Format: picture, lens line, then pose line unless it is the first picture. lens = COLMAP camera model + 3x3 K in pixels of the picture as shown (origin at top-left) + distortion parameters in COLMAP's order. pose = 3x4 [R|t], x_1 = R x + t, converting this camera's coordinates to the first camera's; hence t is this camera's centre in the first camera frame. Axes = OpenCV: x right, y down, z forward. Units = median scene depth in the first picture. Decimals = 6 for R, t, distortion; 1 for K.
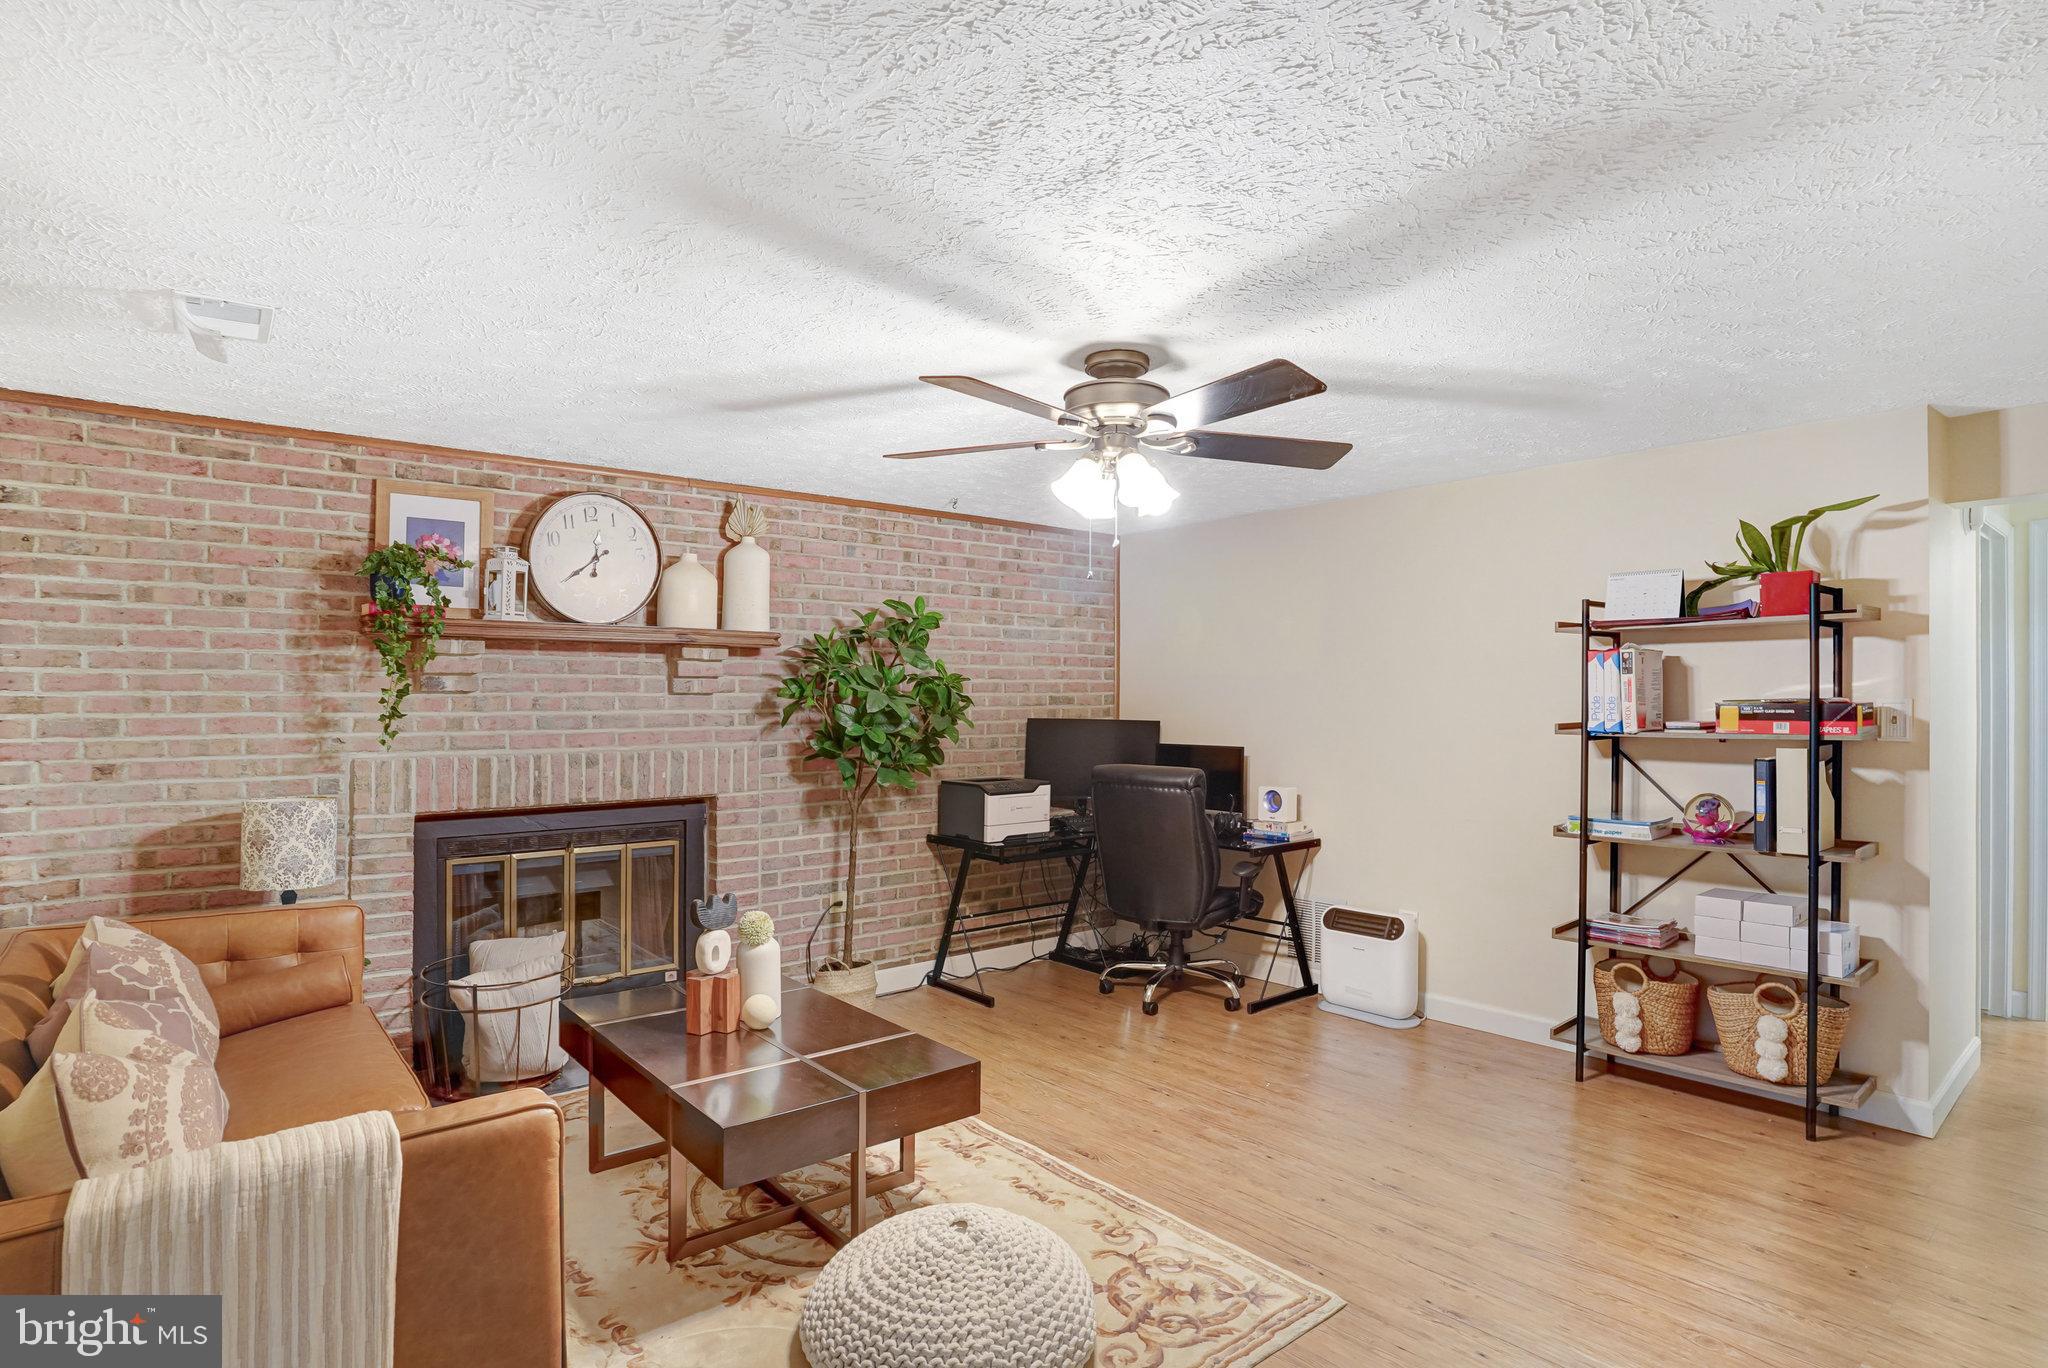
lens RADIAL K [[1065.3, 0, 1019.6], [0, 1065.3, 691.0], [0, 0, 1]] dist [-0.052487, 0.000010]
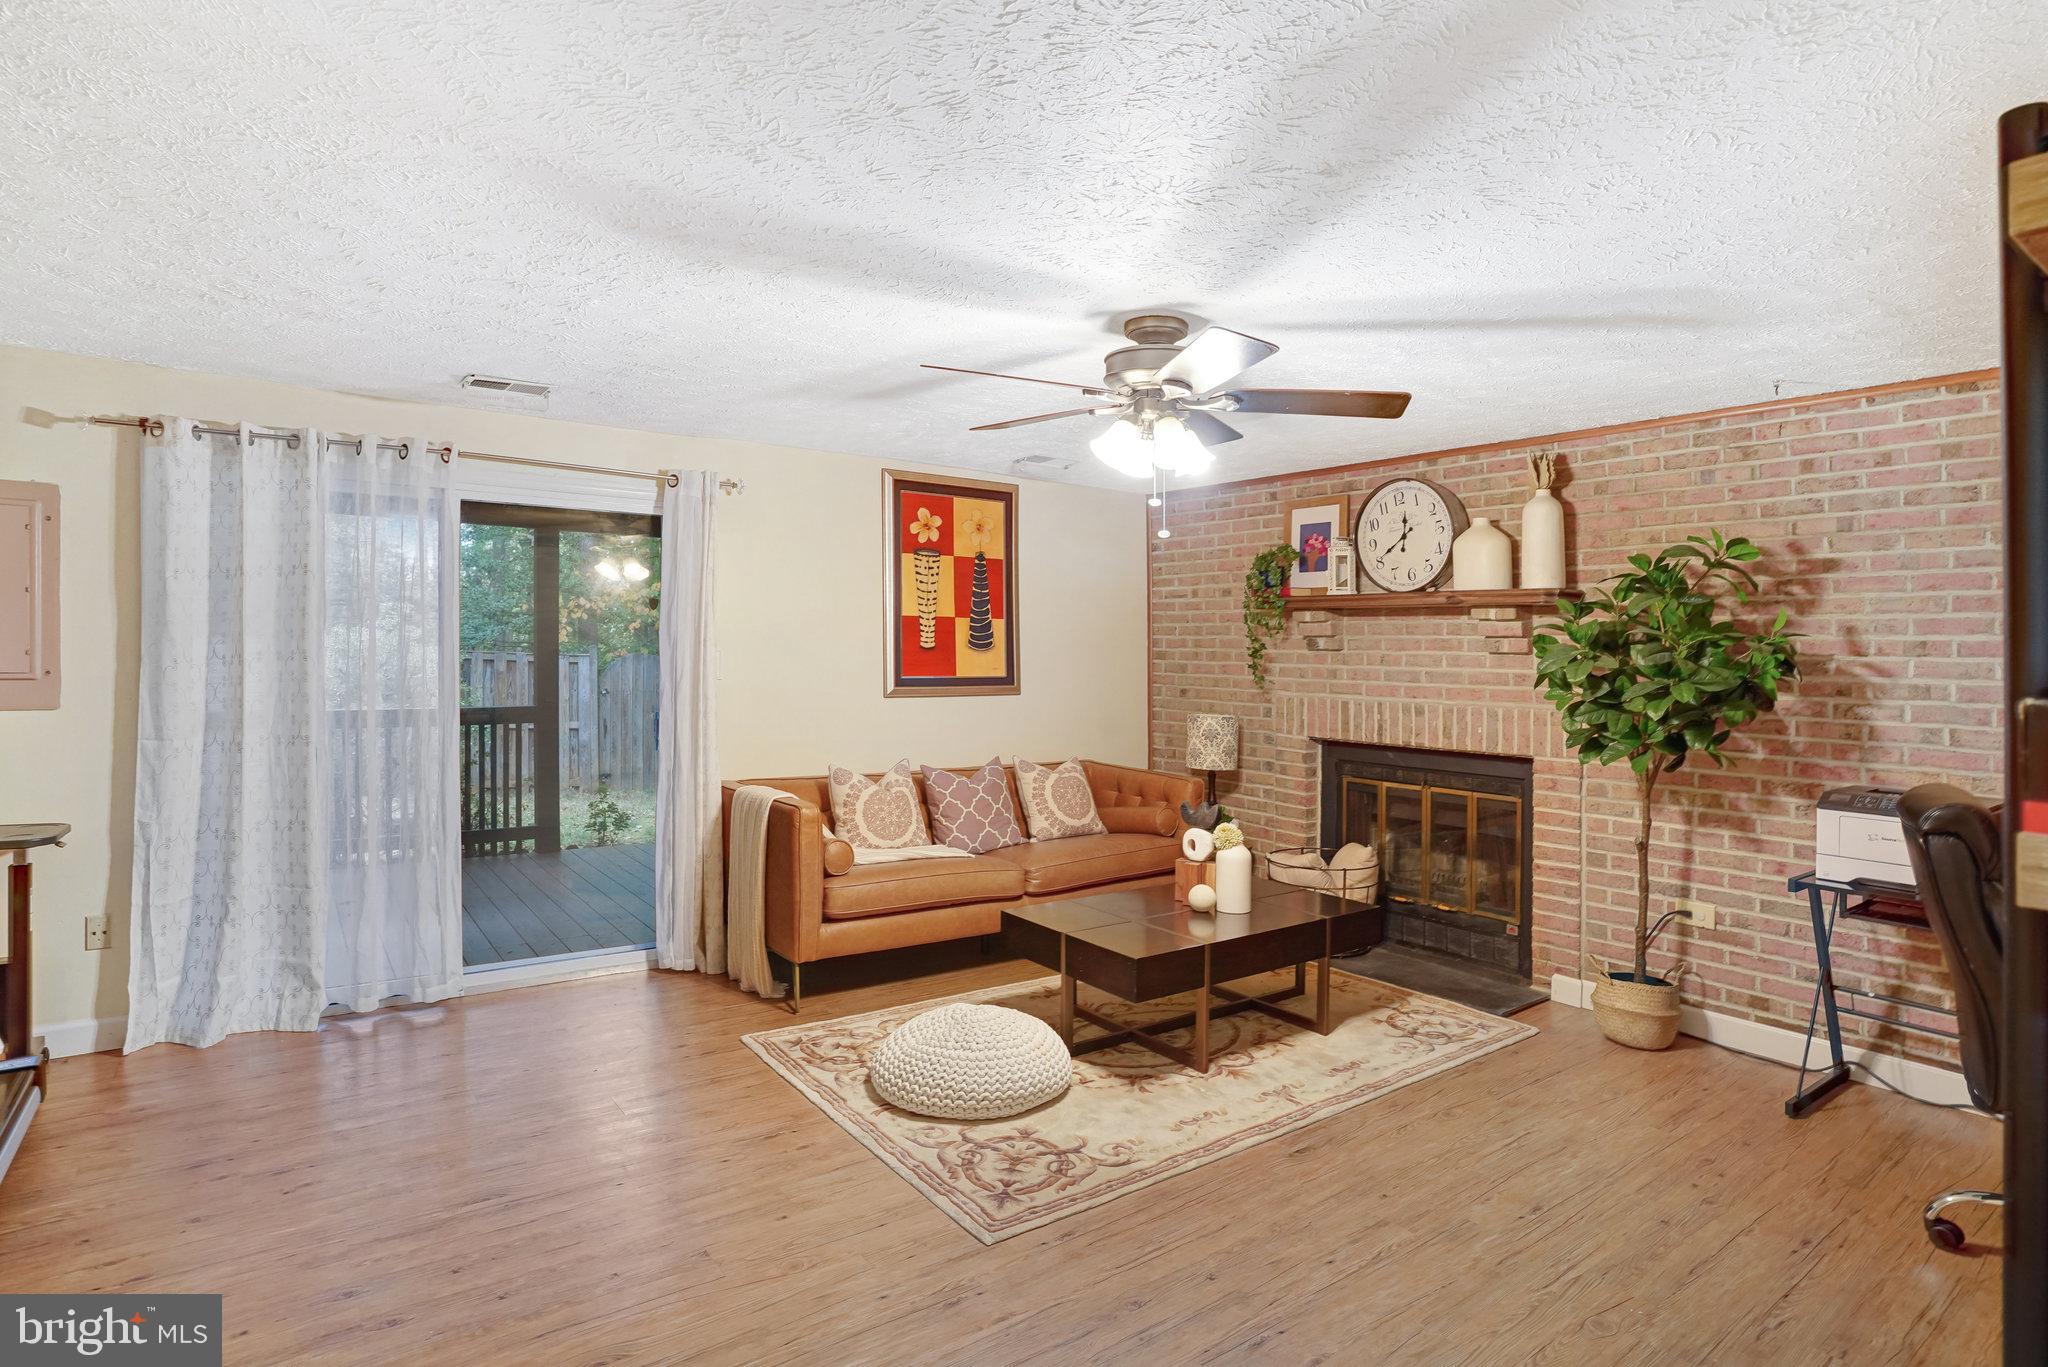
lens RADIAL K [[1065.3, 0, 1017.7], [0, 1065.3, 662.3], [0, 0, 1]] dist [-0.052487, 0.000010]
pose [[-0.062807, 0.011196, -0.997963, 0.769432], [-0.011298, 0.999865, 0.011928, 0.004795], [0.997962, 0.012024, -0.062672, 0.631205]]
